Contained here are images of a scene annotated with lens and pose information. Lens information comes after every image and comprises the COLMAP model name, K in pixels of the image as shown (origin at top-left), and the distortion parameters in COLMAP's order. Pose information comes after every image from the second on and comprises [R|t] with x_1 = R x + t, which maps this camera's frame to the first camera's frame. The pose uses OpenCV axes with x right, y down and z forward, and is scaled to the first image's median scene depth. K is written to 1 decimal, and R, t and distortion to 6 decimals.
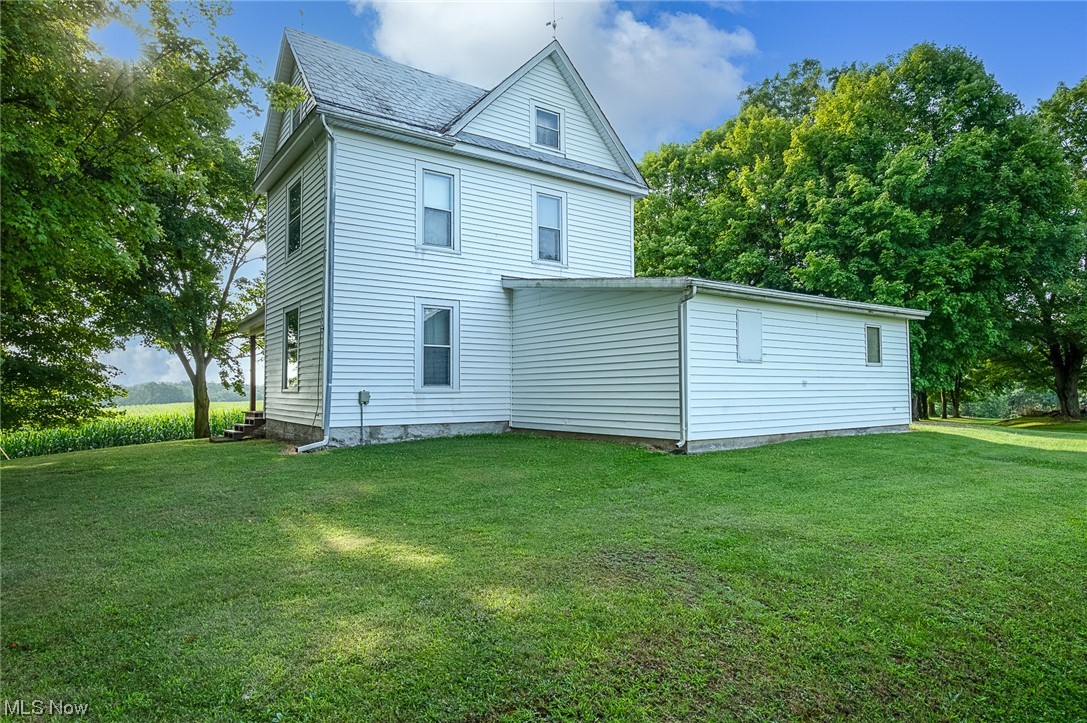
lens RADIAL K [[637.5, 0, 543.2], [0, 637.5, 348.3], [0, 0, 1]] dist [-0.000329, -0.000039]
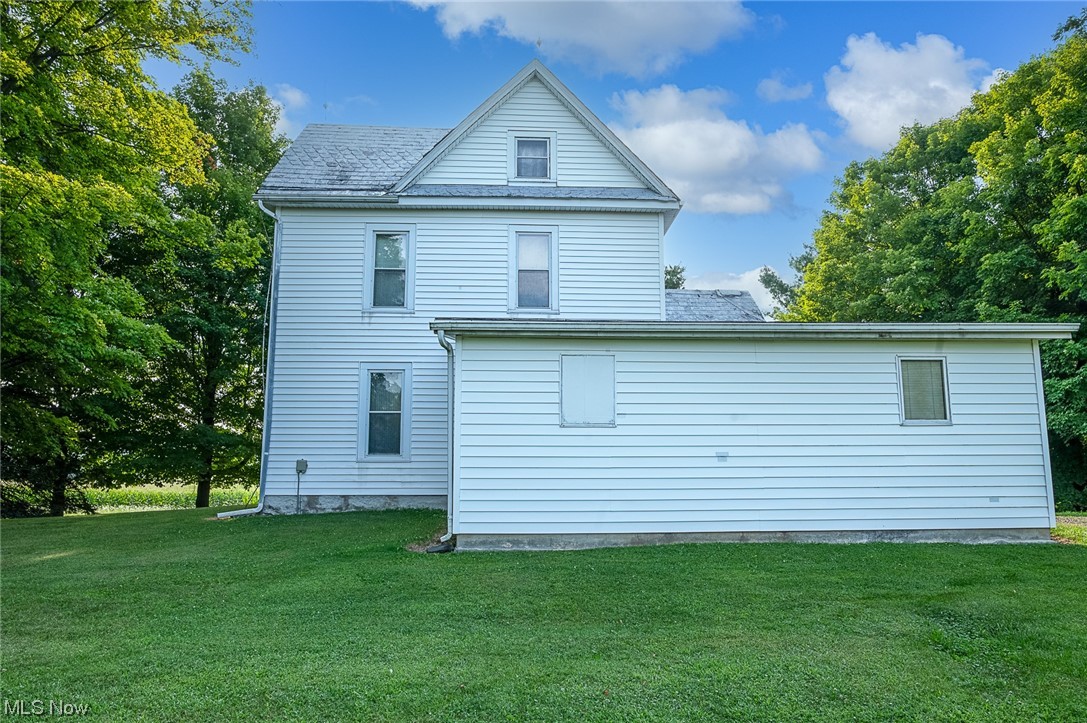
lens RADIAL K [[665.5, 0, 543.5], [0, 665.5, 361.5], [0, 0, 1]] dist [-0.003946, -0.000373]
pose [[0.840148, -0.068120, -0.538062, 0.572146], [0.032441, 0.996617, -0.075519, 0.003639], [0.541386, 0.045991, 0.839516, 0.295668]]
